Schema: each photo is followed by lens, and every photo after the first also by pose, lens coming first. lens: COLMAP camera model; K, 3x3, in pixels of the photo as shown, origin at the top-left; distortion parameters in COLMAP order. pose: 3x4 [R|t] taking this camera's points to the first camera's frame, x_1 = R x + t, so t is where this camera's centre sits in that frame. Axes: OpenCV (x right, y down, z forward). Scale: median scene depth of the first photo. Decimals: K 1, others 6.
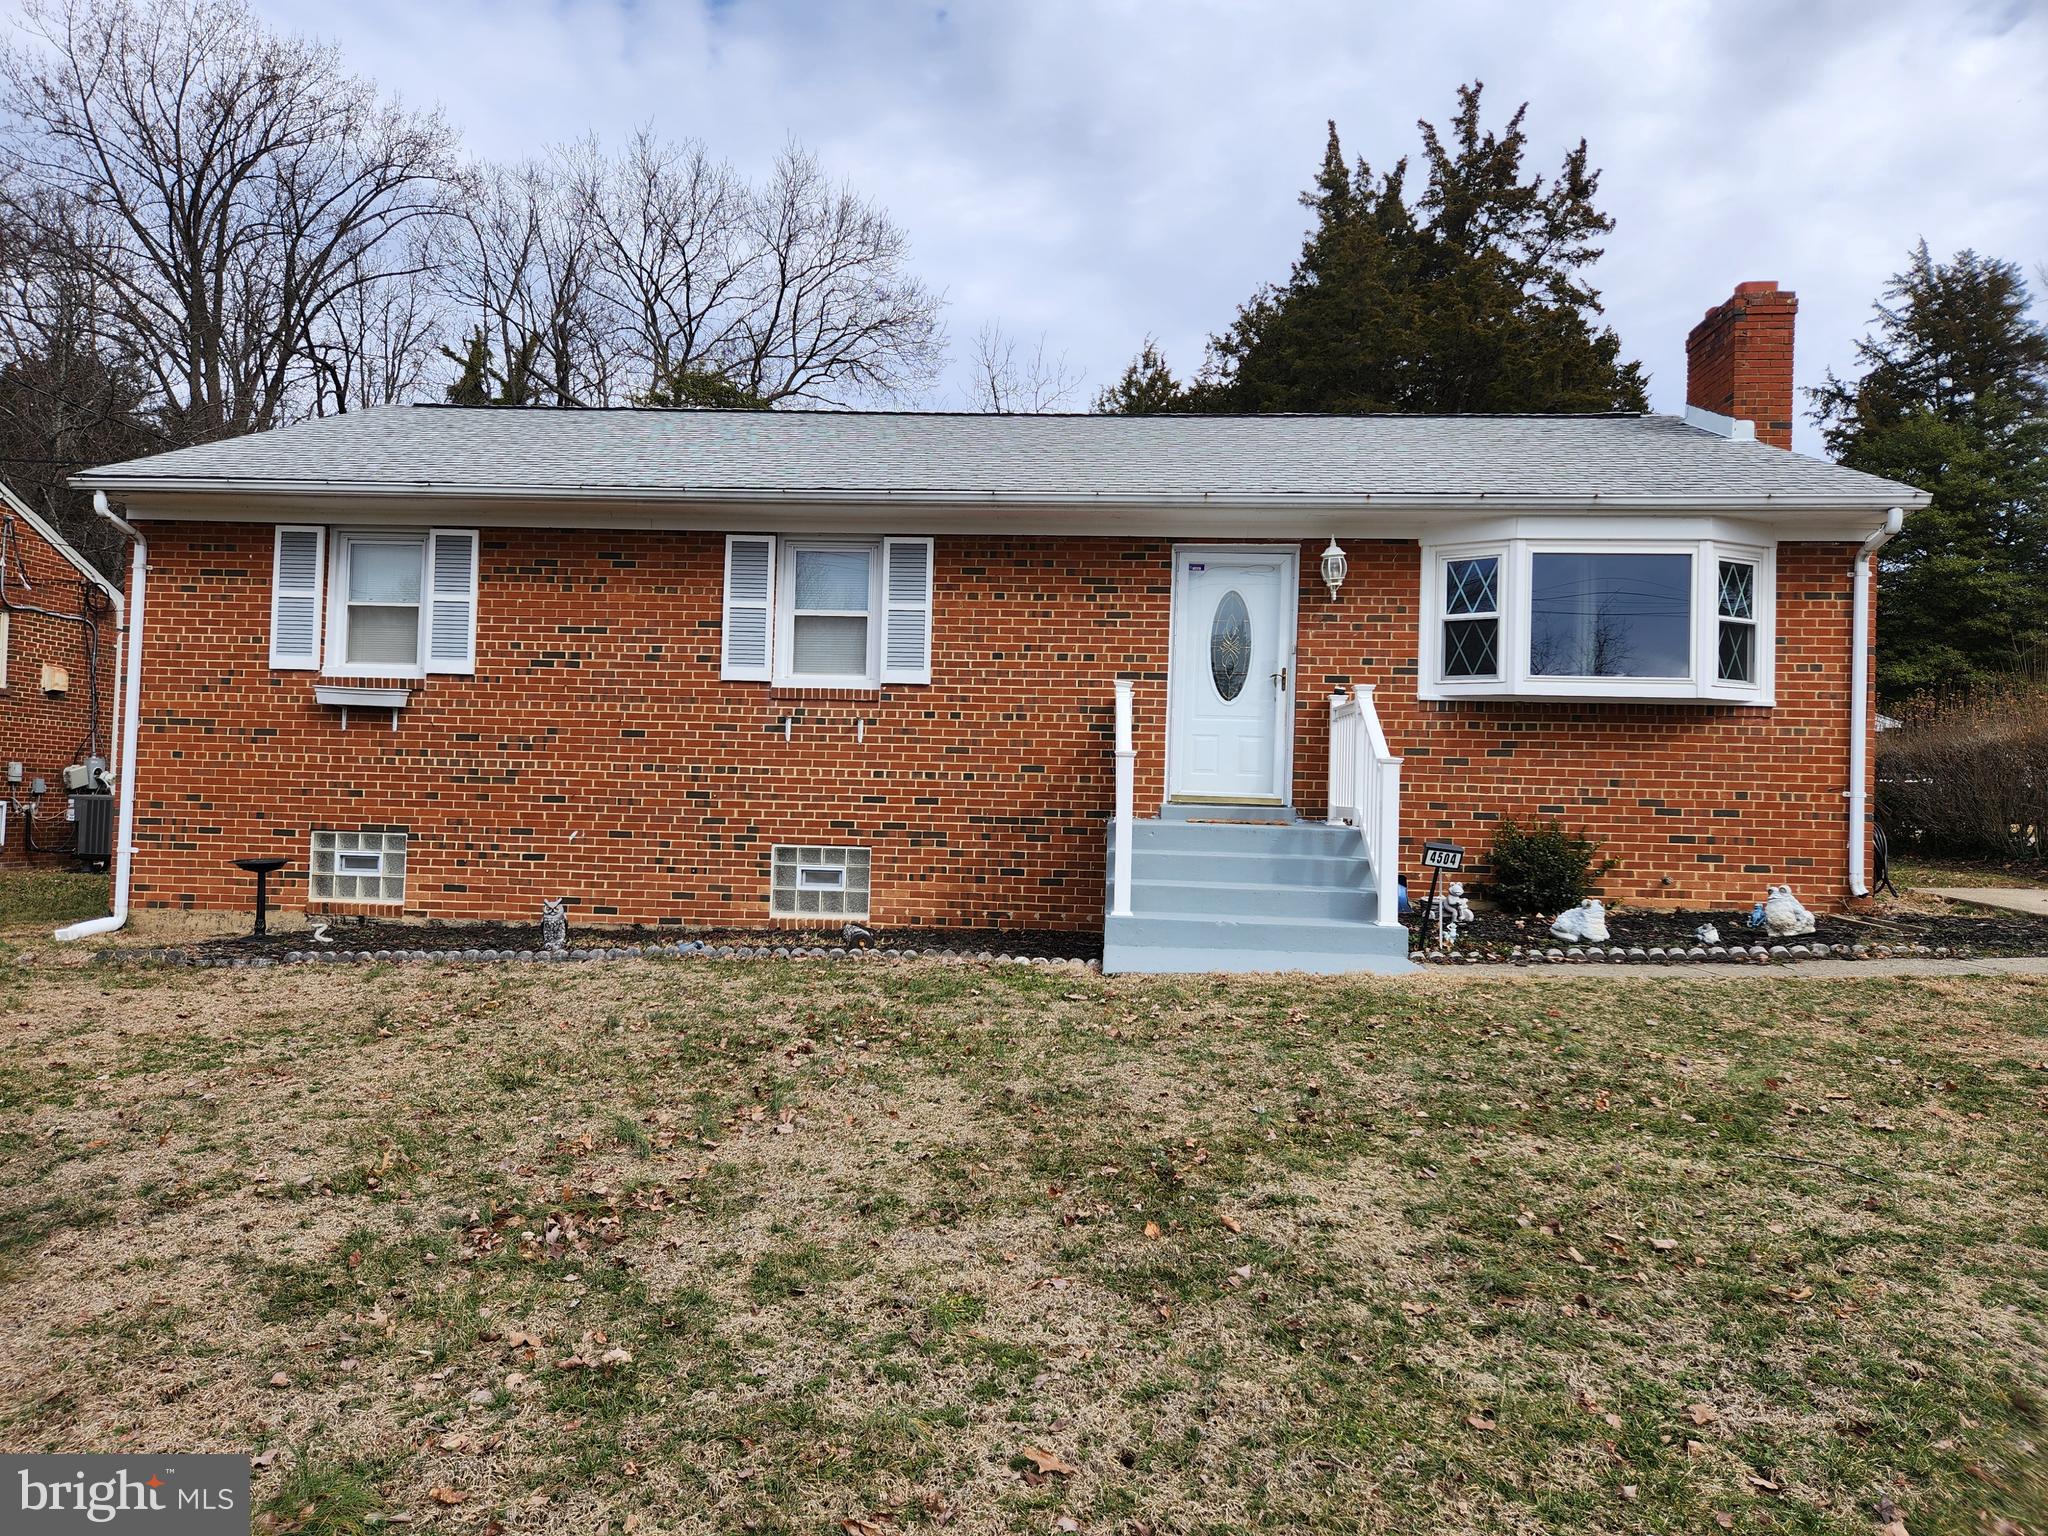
lens RADIAL K [[1352.3, 0, 1011.1], [0, 1352.3, 778.6], [0, 0, 1]] dist [0.032335, -0.011817]
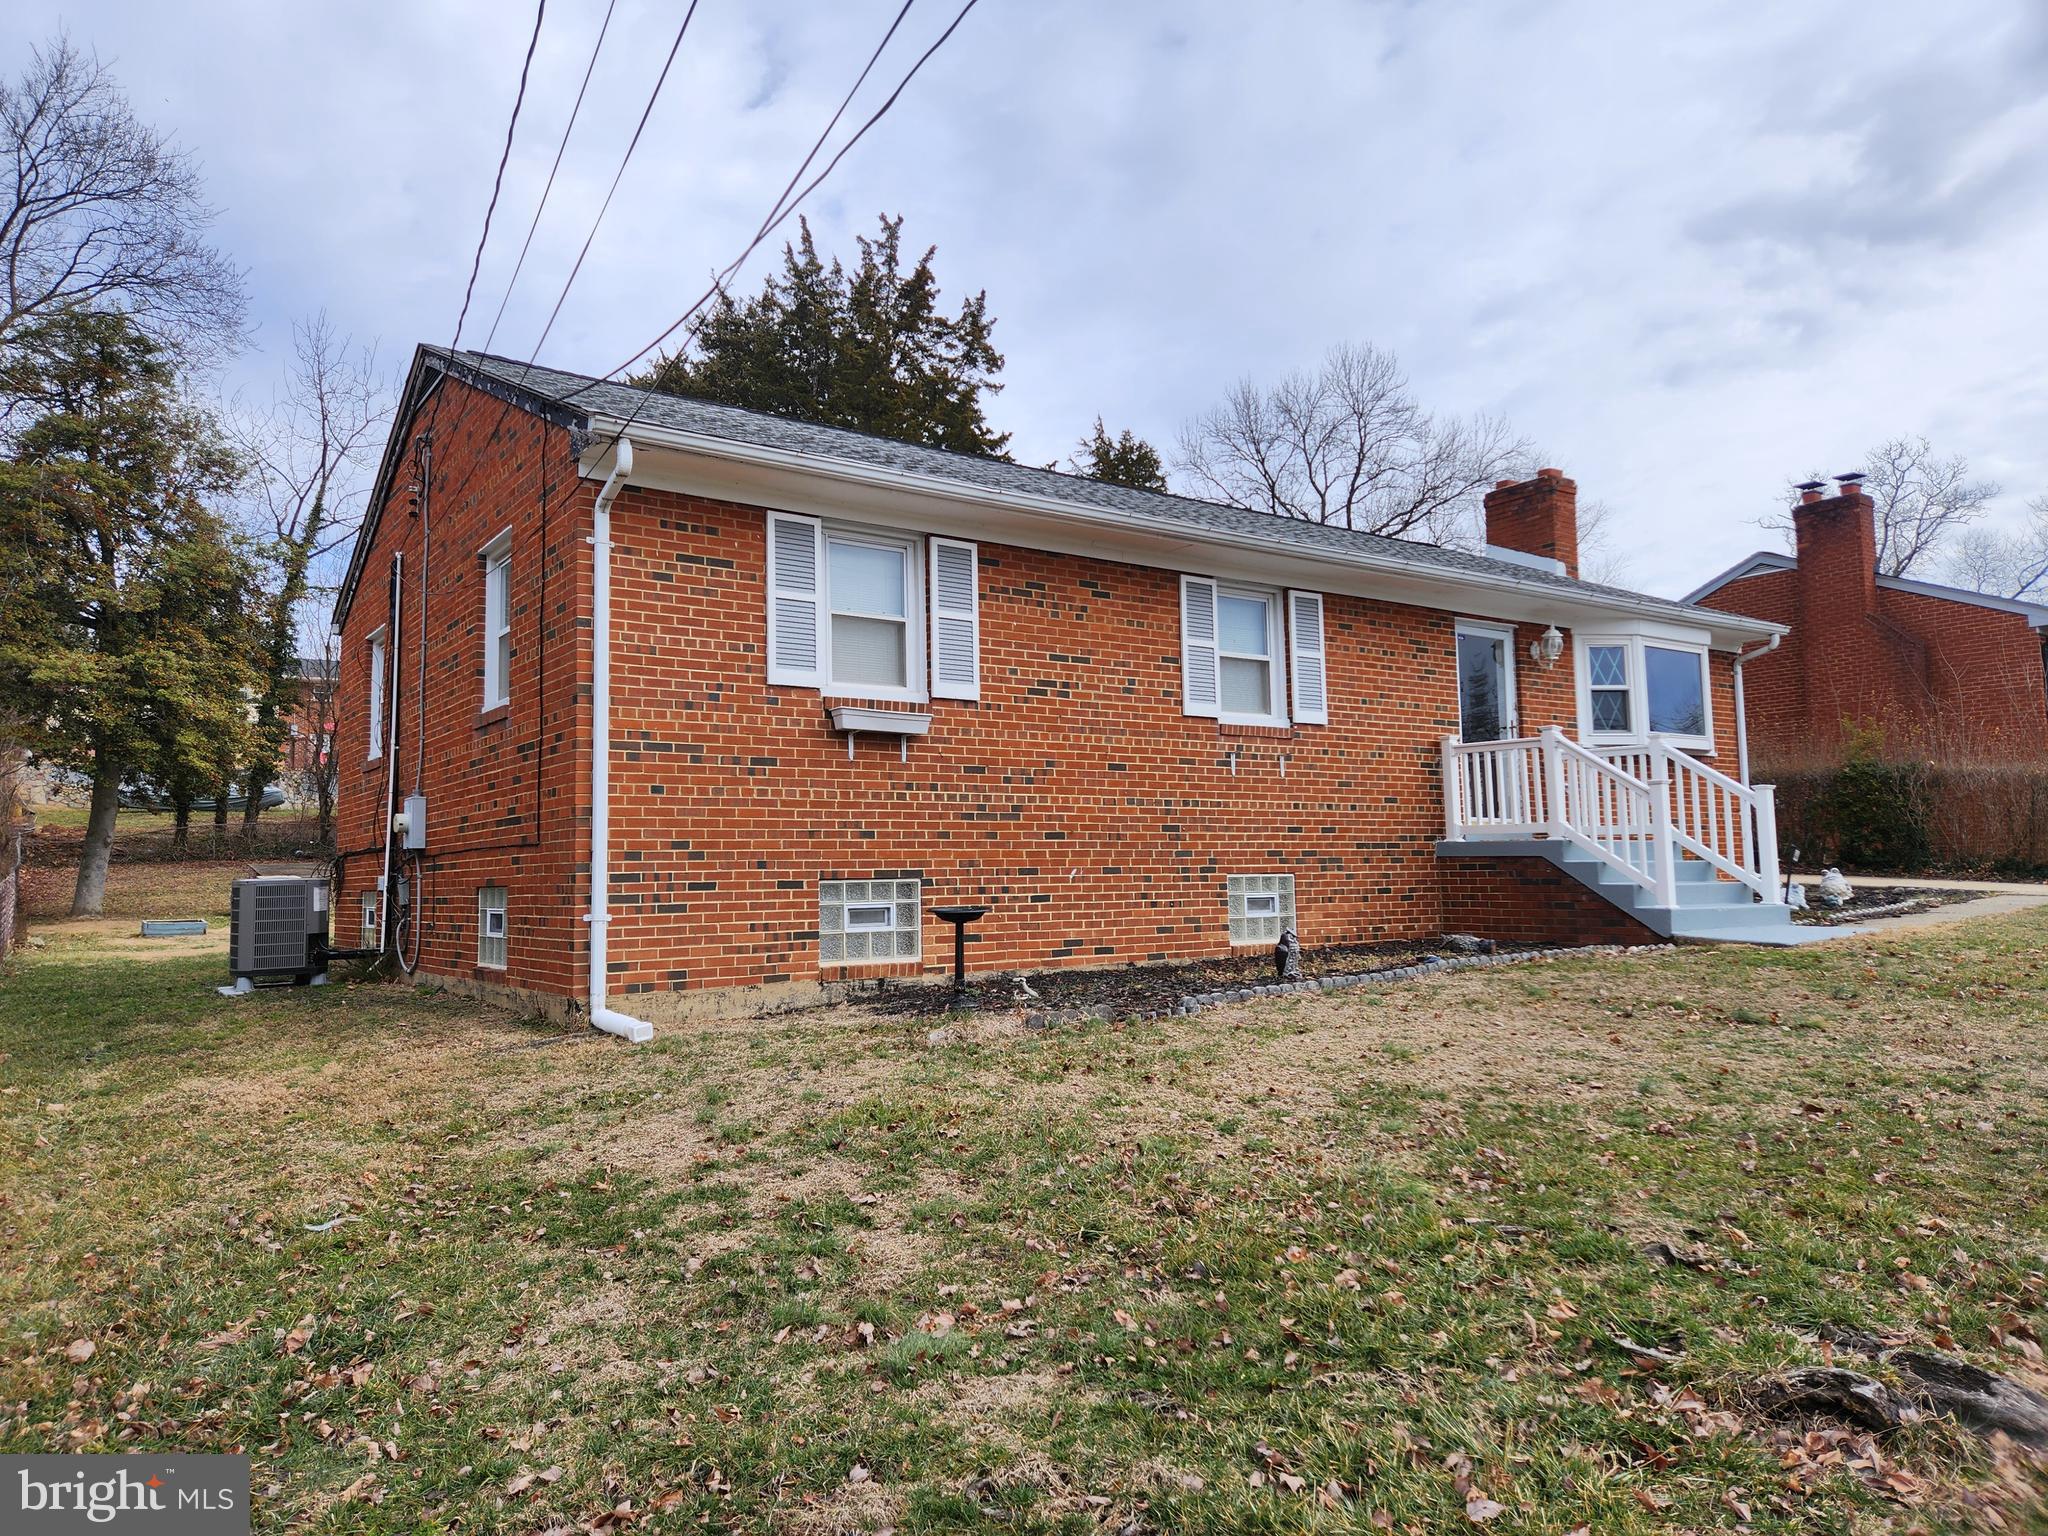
lens RADIAL K [[1352.3, 0, 1007.0], [0, 1352.3, 765.2], [0, 0, 1]] dist [0.032335, -0.011817]
pose [[0.786898, 0.010473, 0.616995, -0.937017], [0.025701, 0.998432, -0.049726, 0.011920], [-0.616548, 0.054987, 0.785395, 0.281293]]
